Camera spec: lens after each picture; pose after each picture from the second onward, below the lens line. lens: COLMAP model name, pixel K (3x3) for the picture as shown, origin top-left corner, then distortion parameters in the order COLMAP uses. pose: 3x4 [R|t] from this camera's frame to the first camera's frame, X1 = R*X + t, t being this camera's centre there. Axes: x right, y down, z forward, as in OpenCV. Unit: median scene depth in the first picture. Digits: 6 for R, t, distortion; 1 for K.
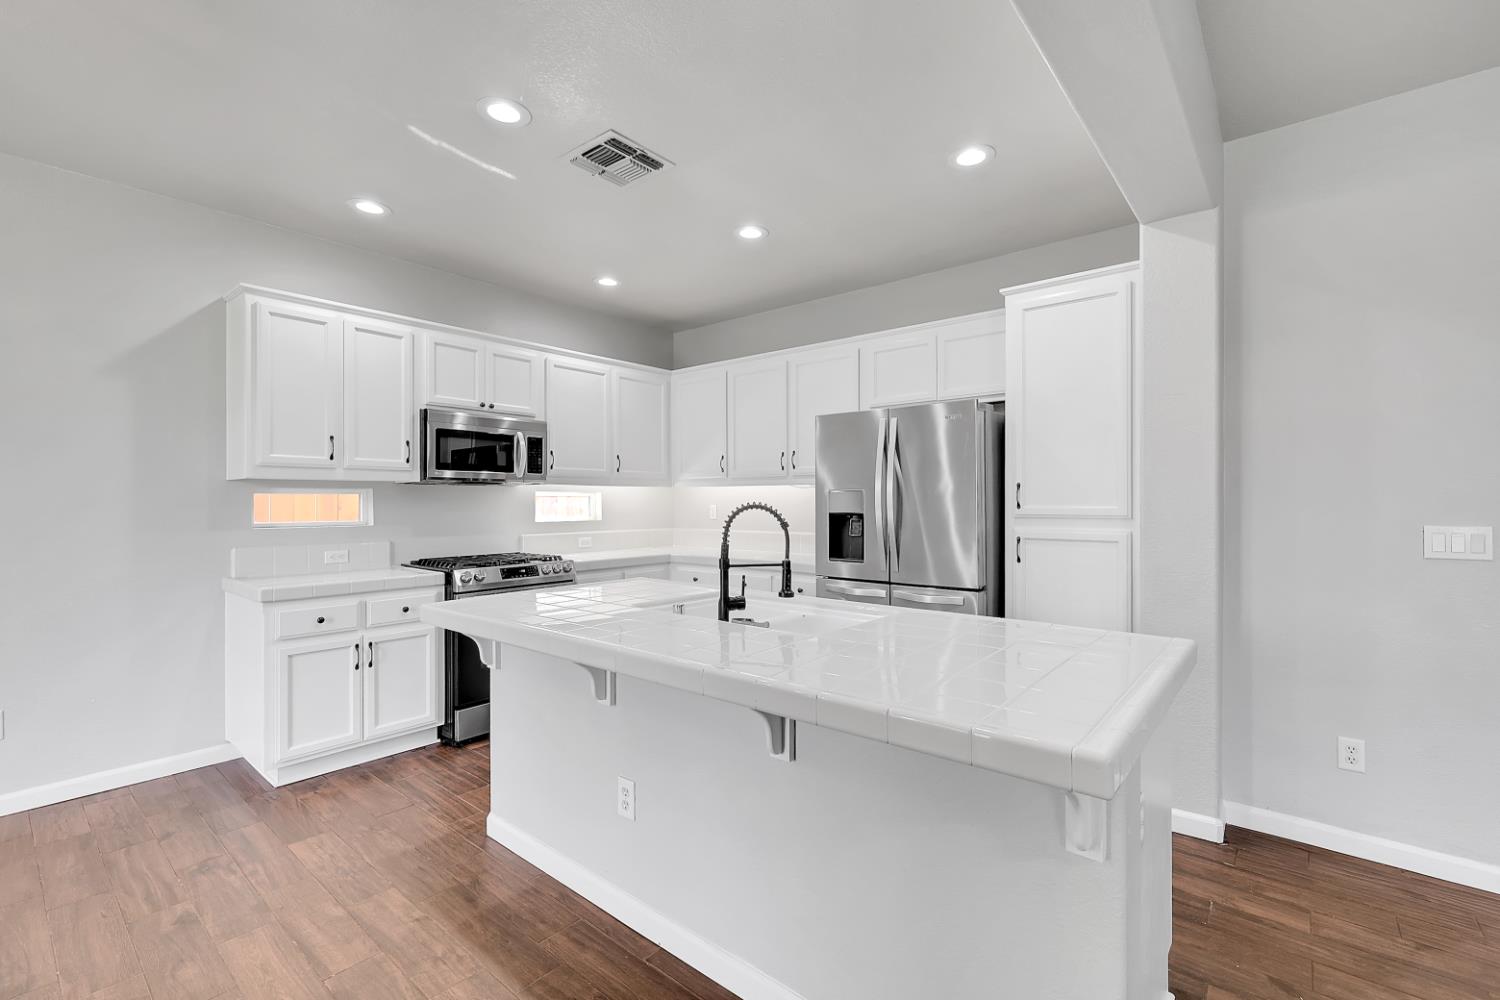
lens RADIAL K [[656.2, 0, 750.8], [0, 656.2, 497.0], [0, 0, 1]] dist [0.003320, 0.000223]
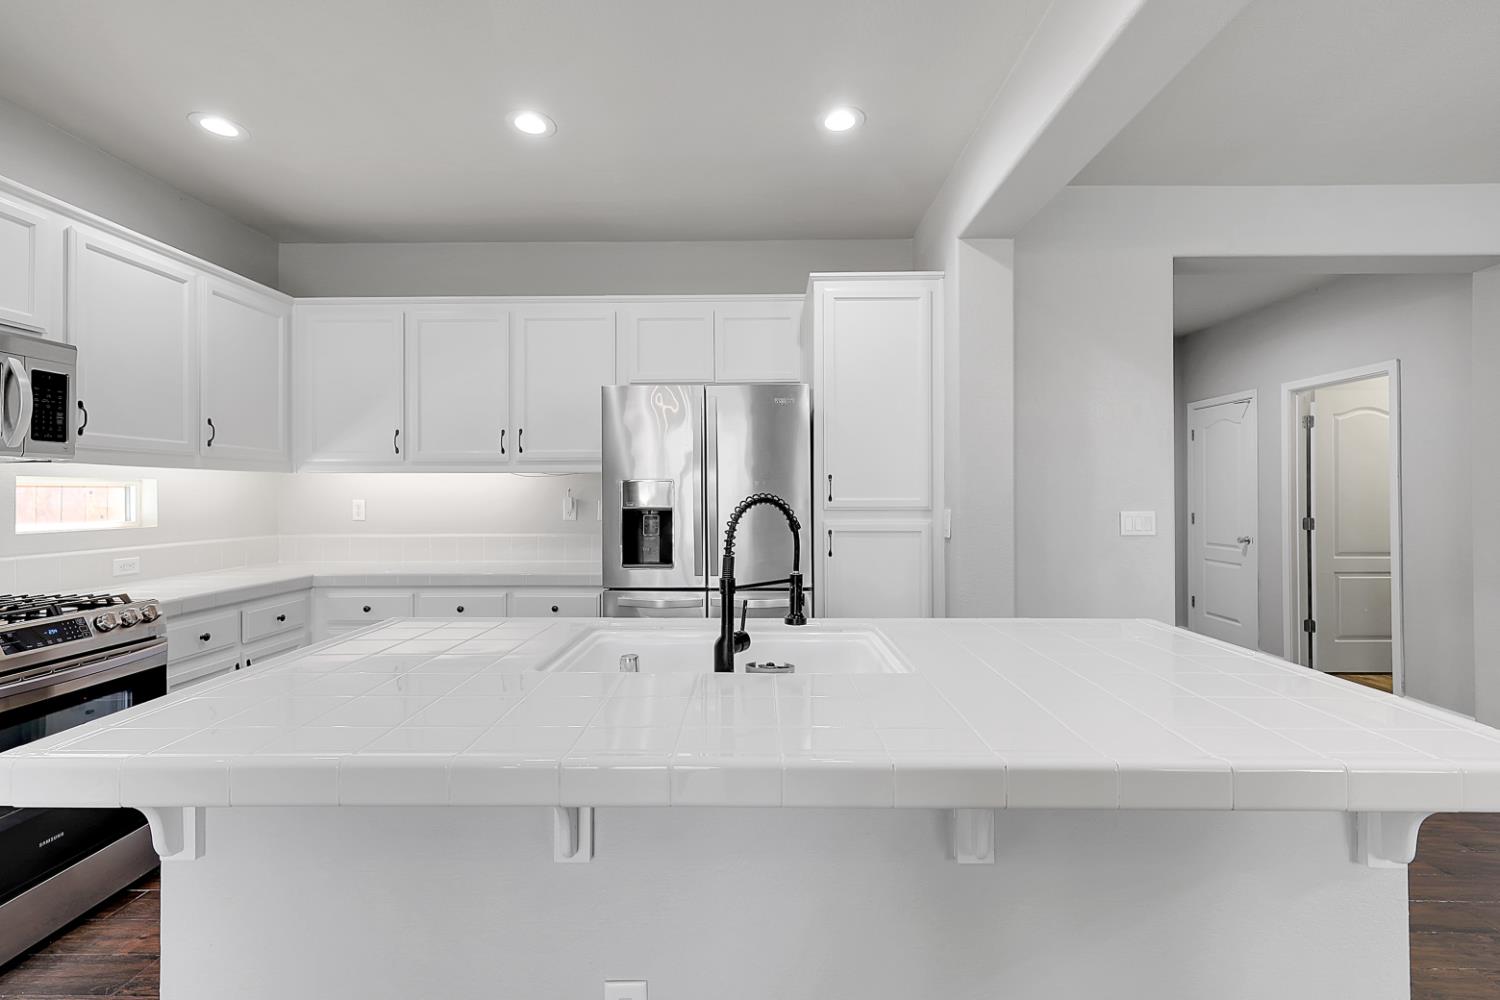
lens RADIAL K [[657.2, 0, 748.9], [0, 657.2, 488.1], [0, 0, 1]] dist [0.002586, -0.000606]
pose [[0.776407, 0.005114, 0.630211, -0.256368], [-0.002278, 0.999983, -0.005308, 0.003416], [-0.630228, 0.002685, 0.776405, 0.271866]]
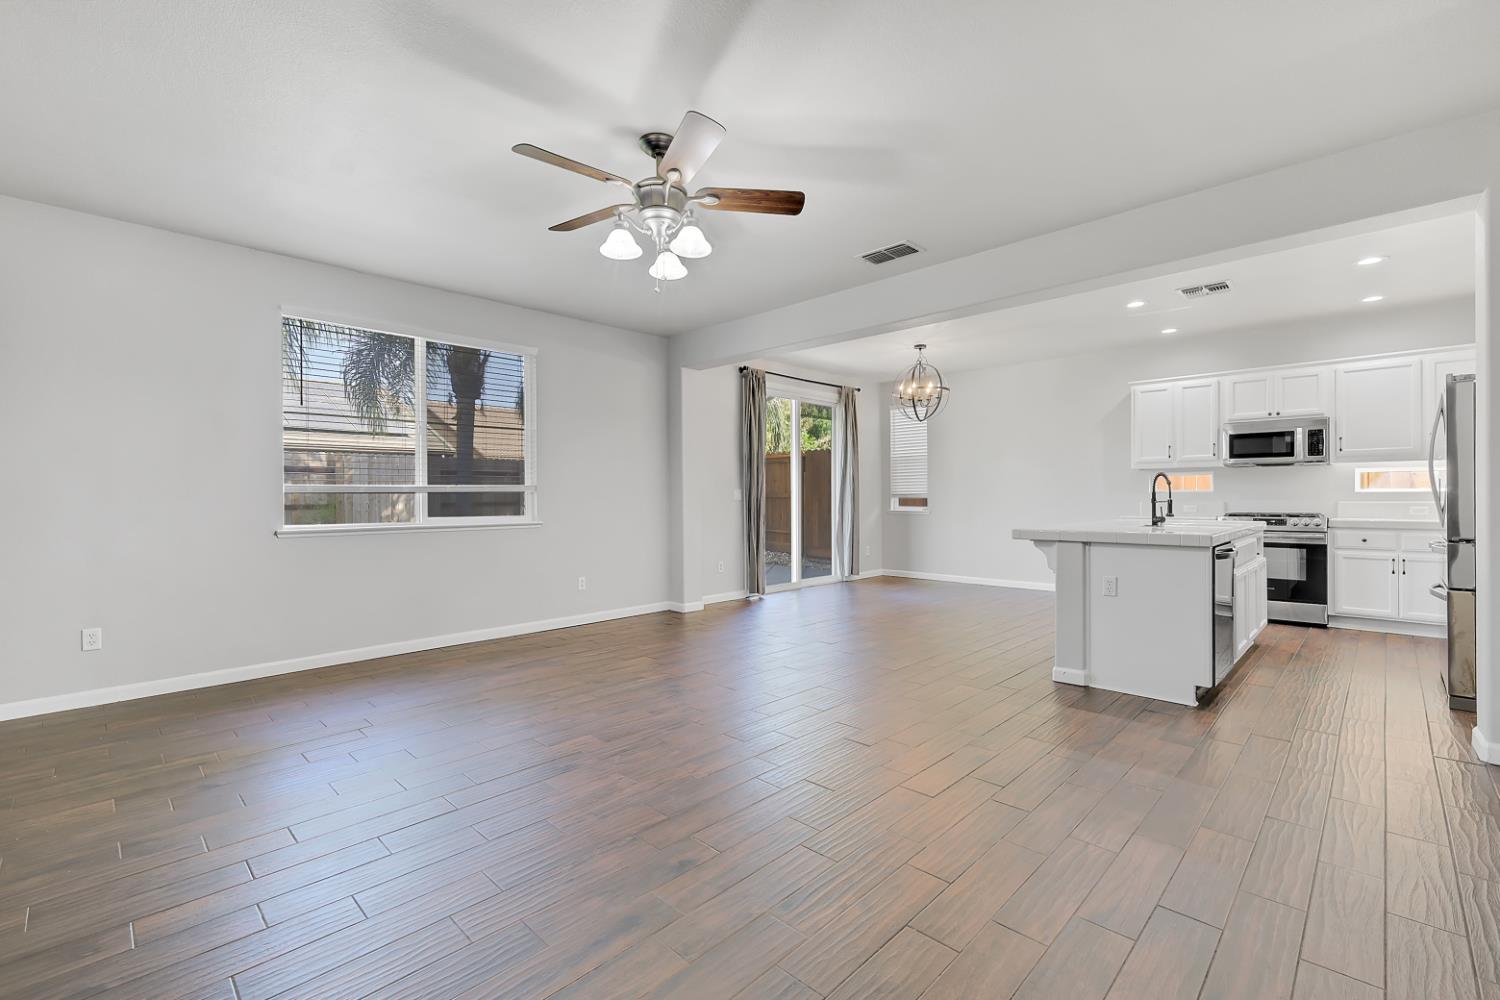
lens RADIAL K [[656.2, 0, 750.8], [0, 656.2, 497.0], [0, 0, 1]] dist [0.003320, 0.000223]
pose [[-0.072685, -0.000007, -0.997355, 1.304451], [0.011245, 0.999936, -0.000827, 0.044257], [0.997292, -0.011276, -0.072680, -0.106604]]
